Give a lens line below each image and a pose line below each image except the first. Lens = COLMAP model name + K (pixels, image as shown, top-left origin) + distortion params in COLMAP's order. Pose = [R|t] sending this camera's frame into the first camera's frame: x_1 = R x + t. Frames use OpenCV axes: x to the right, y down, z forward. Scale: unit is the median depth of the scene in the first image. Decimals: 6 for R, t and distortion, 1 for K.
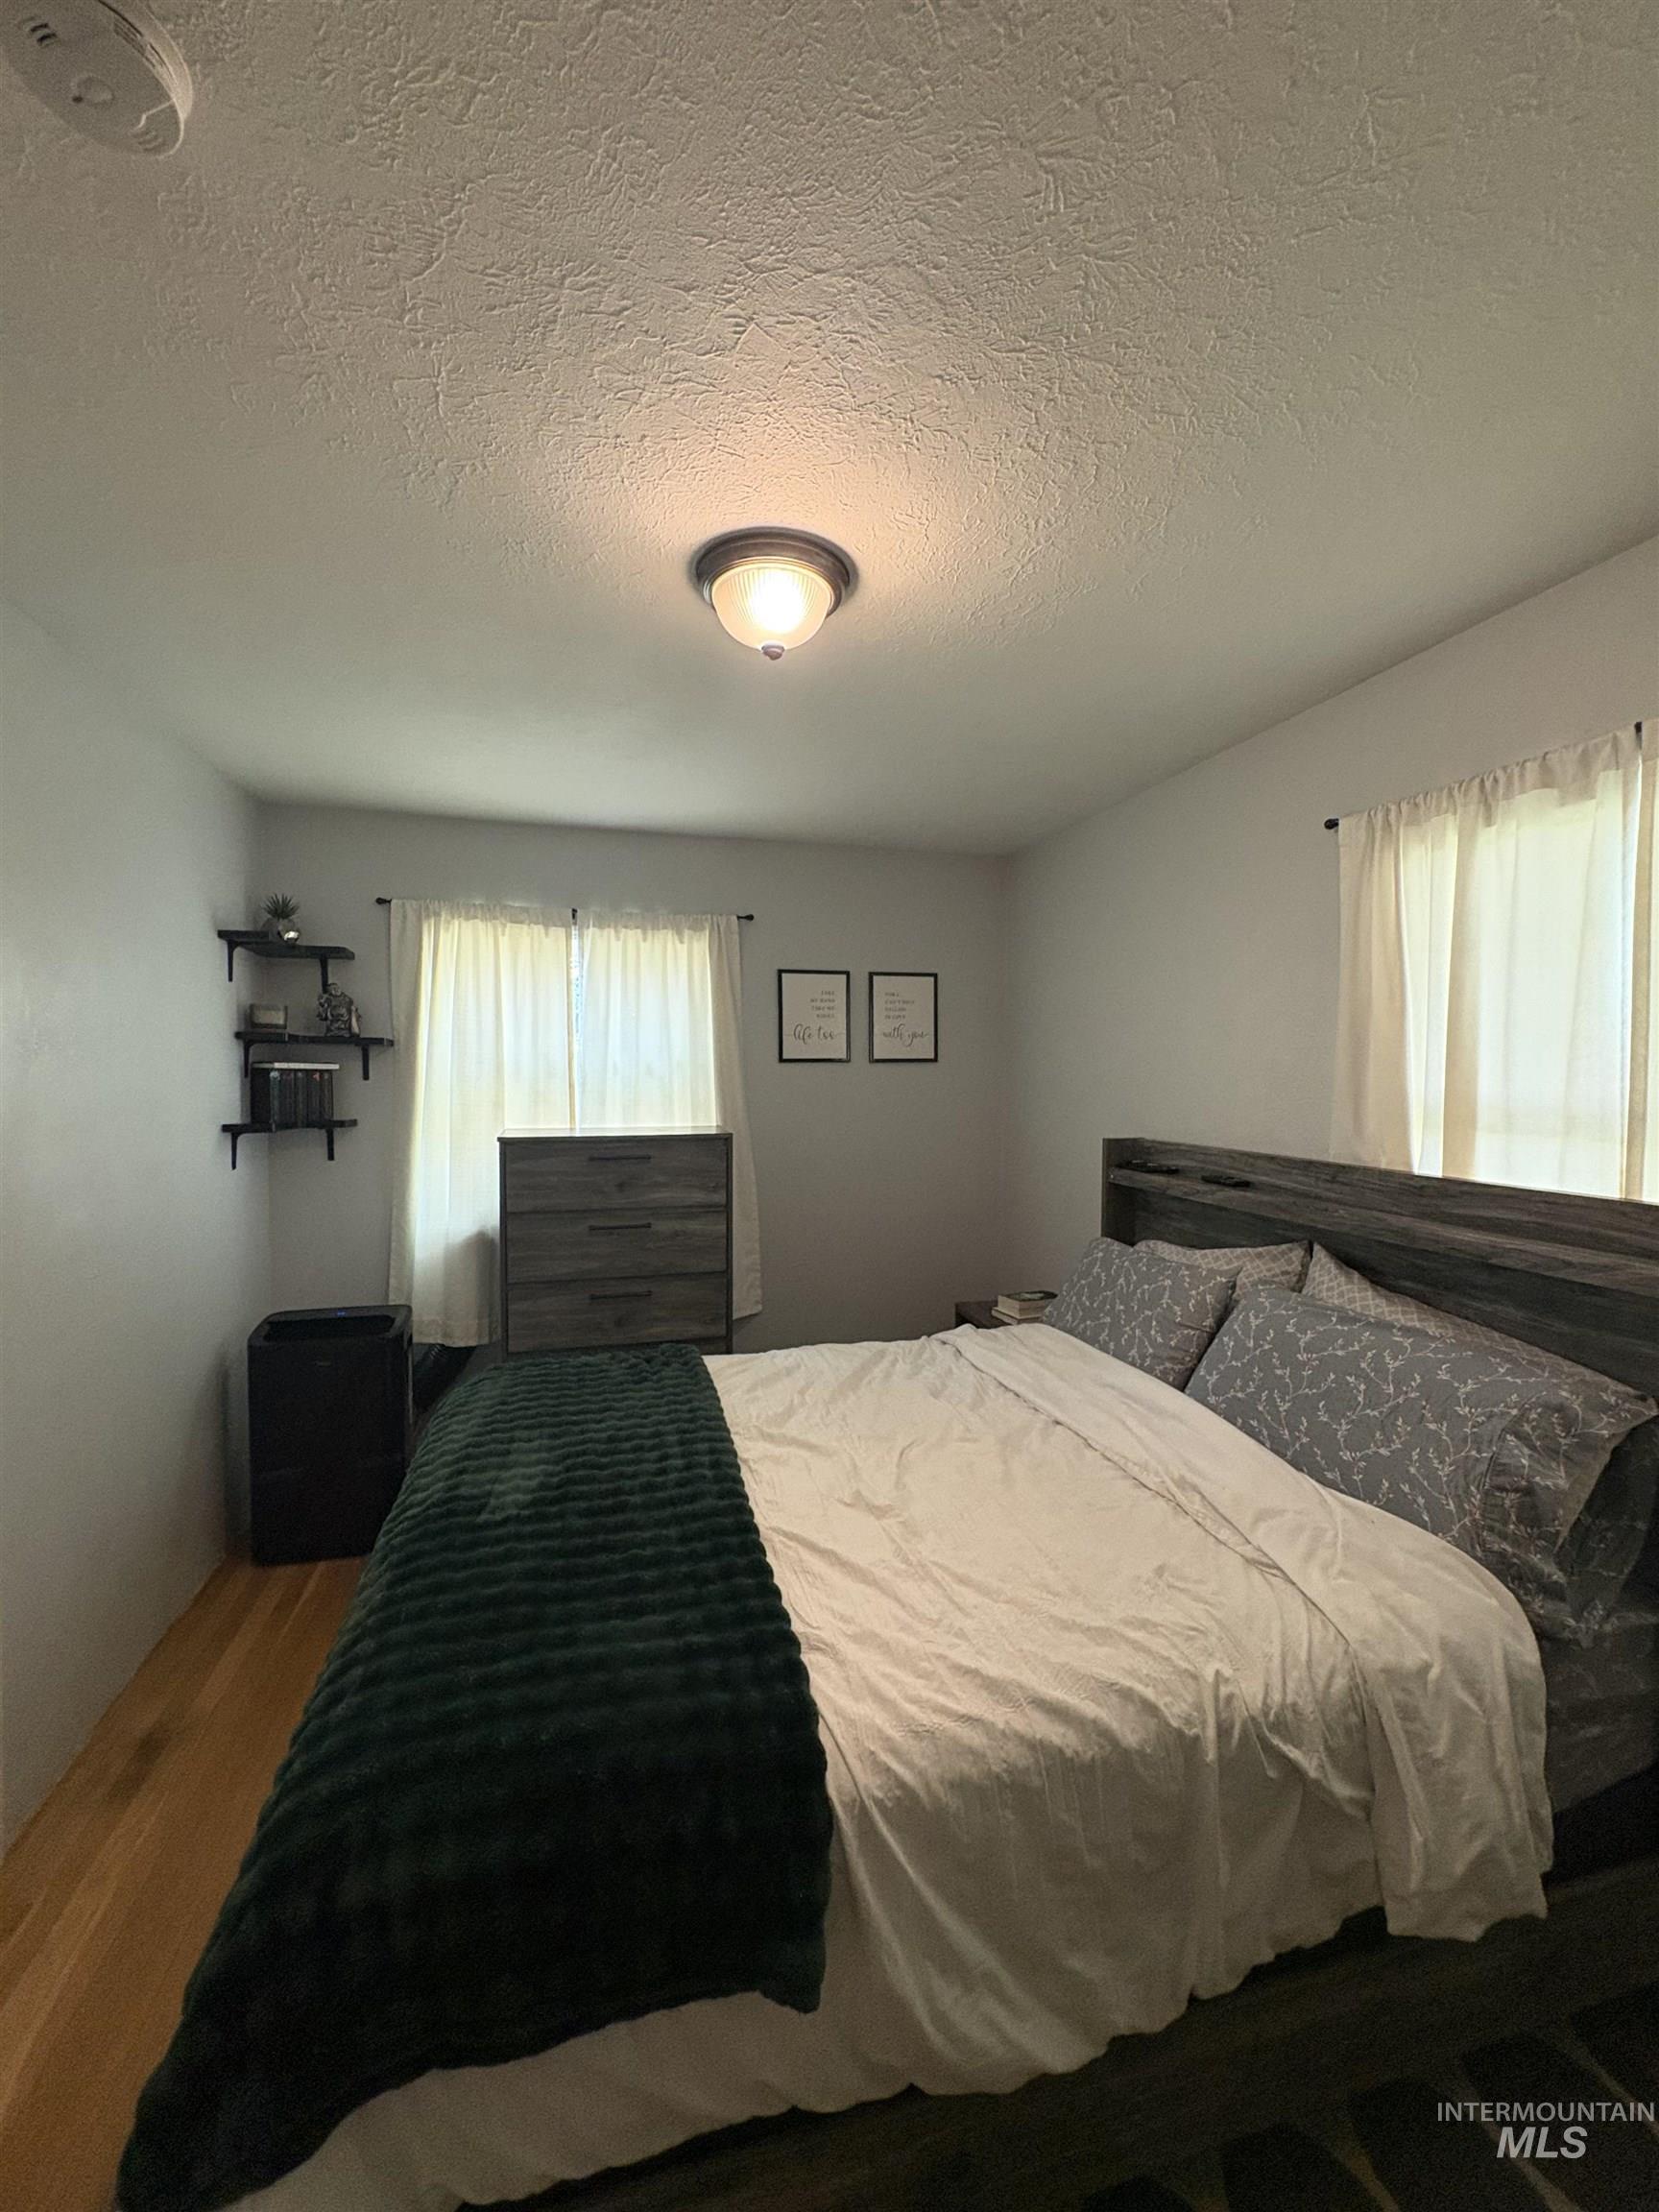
lens RADIAL K [[882.0, 0, 827.8], [0, 882.0, 1106.0], [0, 0, 1]] dist [0.001109, 0.000108]
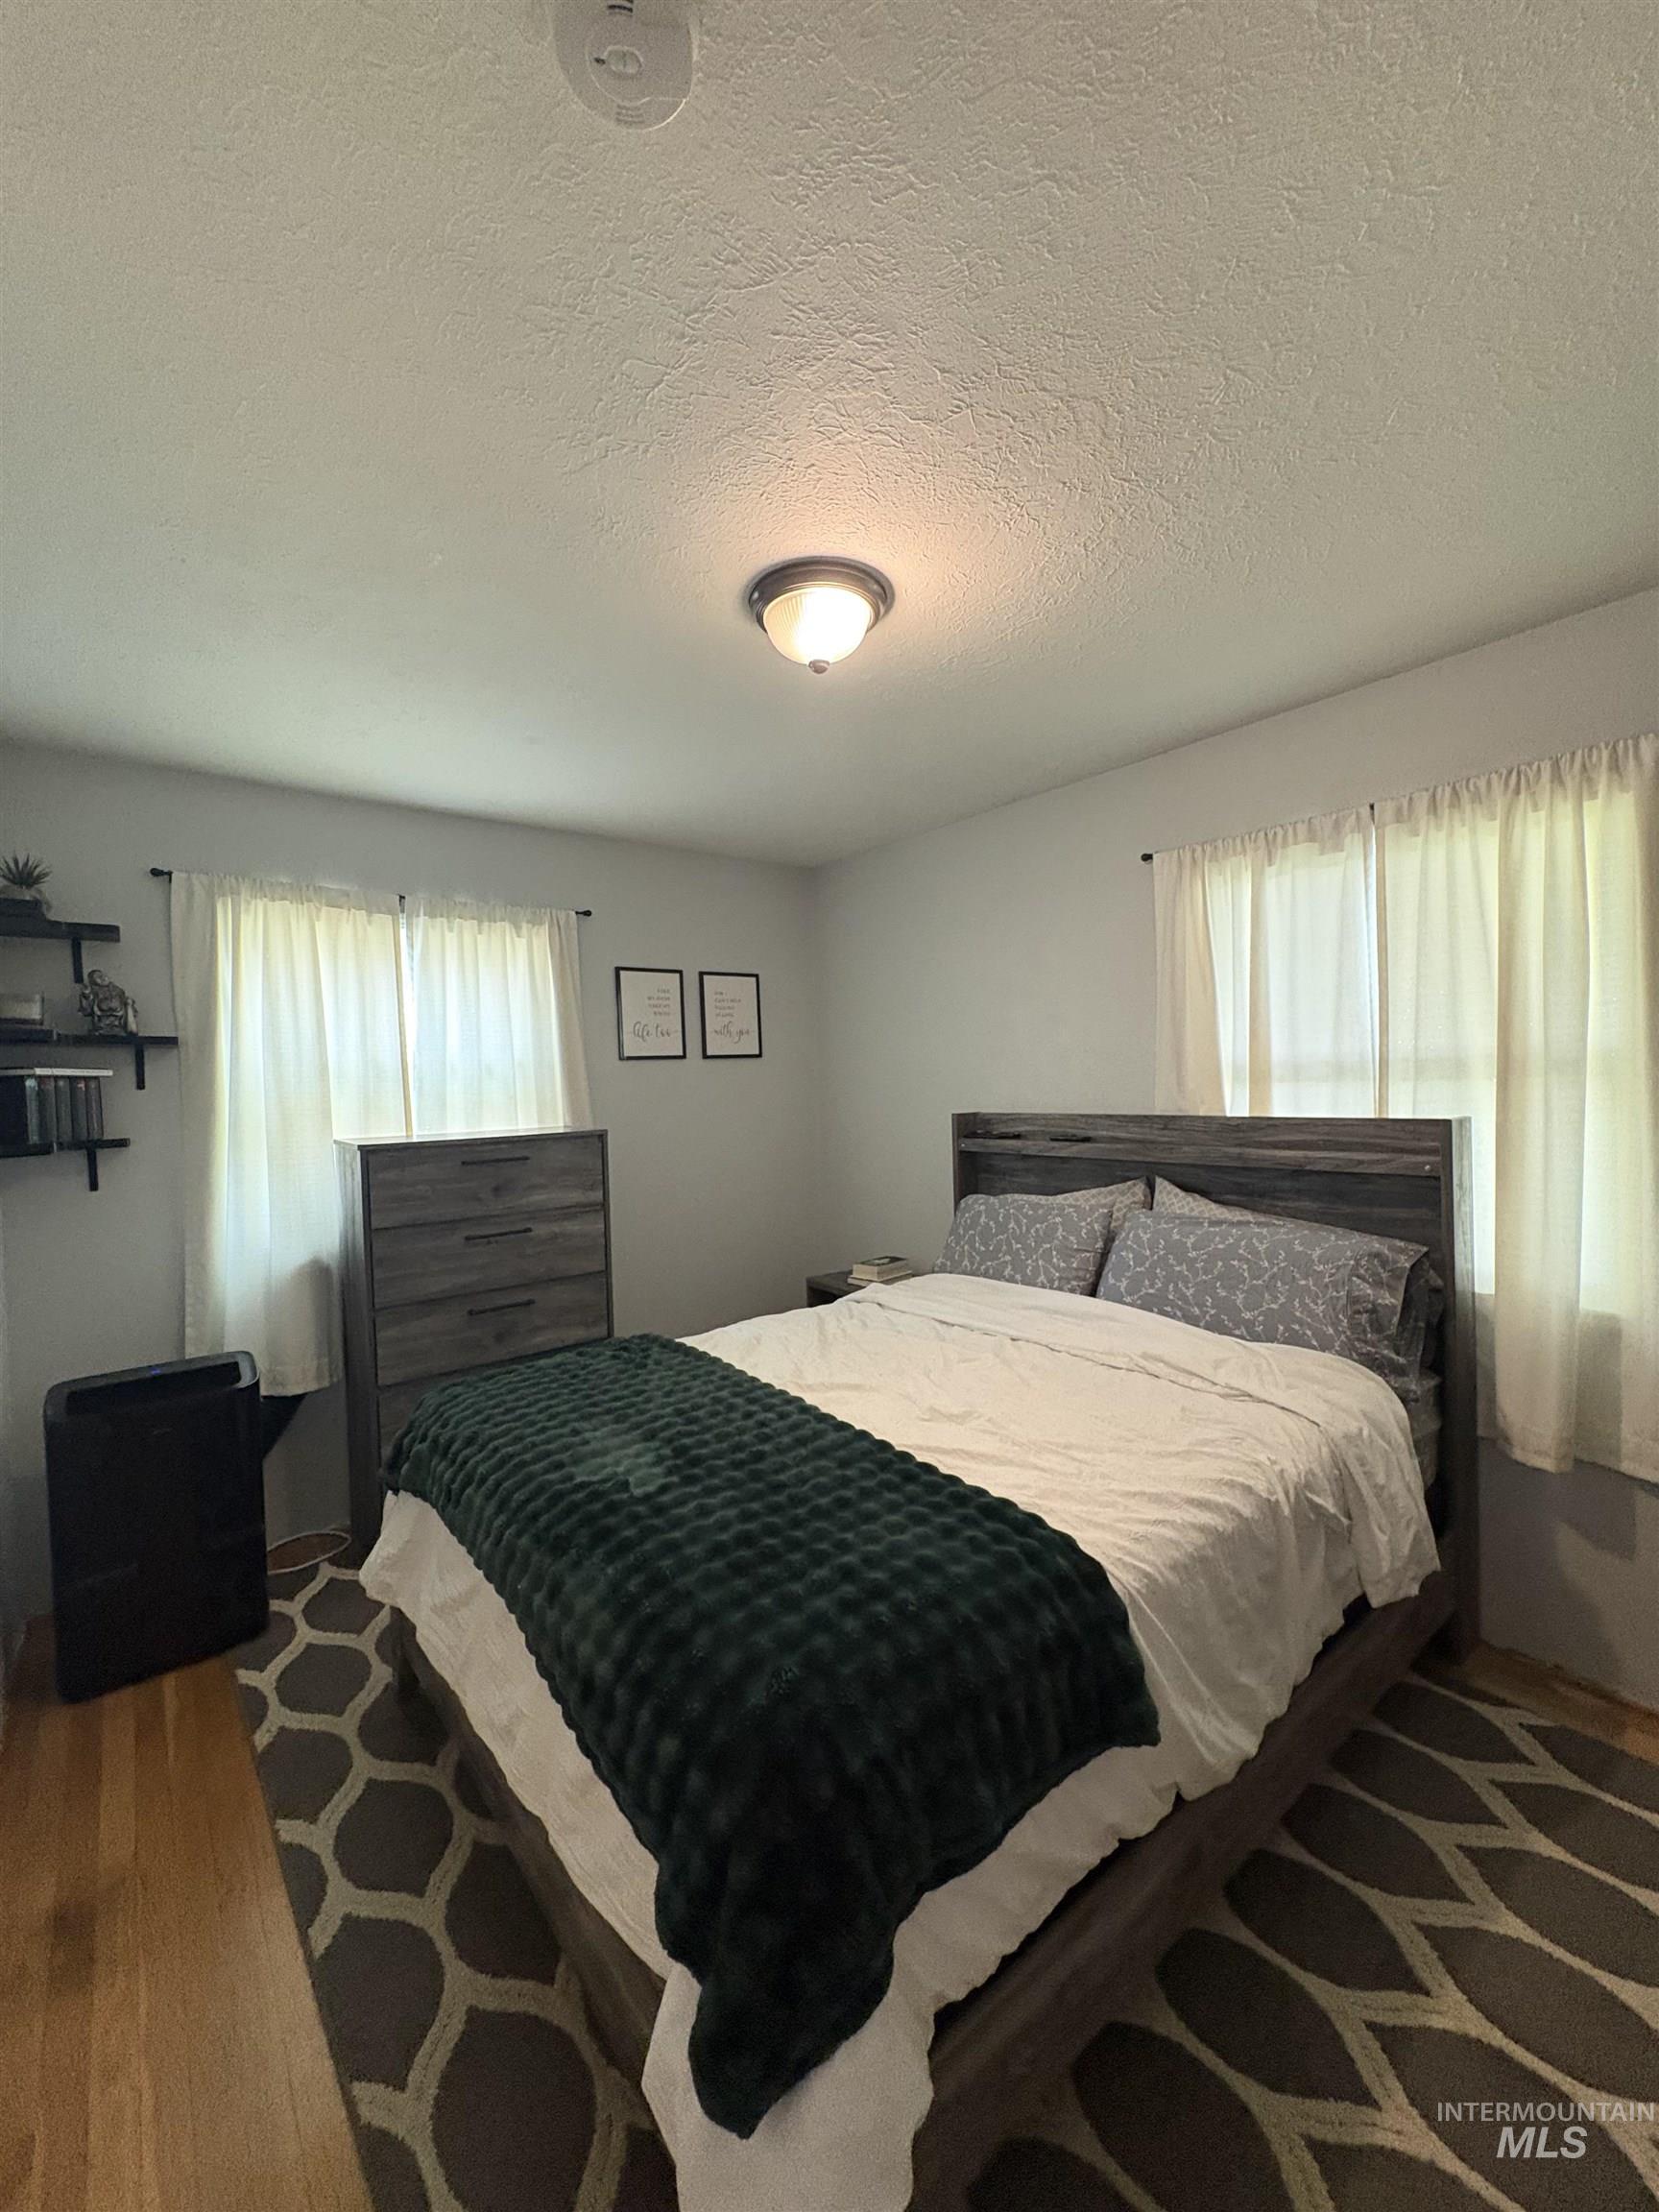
lens RADIAL K [[882.0, 0, 827.8], [0, 882.0, 1106.0], [0, 0, 1]] dist [0.001109, 0.000108]
pose [[0.916241, -0.042758, 0.398340, -0.402648], [0.049995, 0.998719, -0.007794, 0.036449], [-0.397497, 0.027056, 0.917205, -0.005839]]
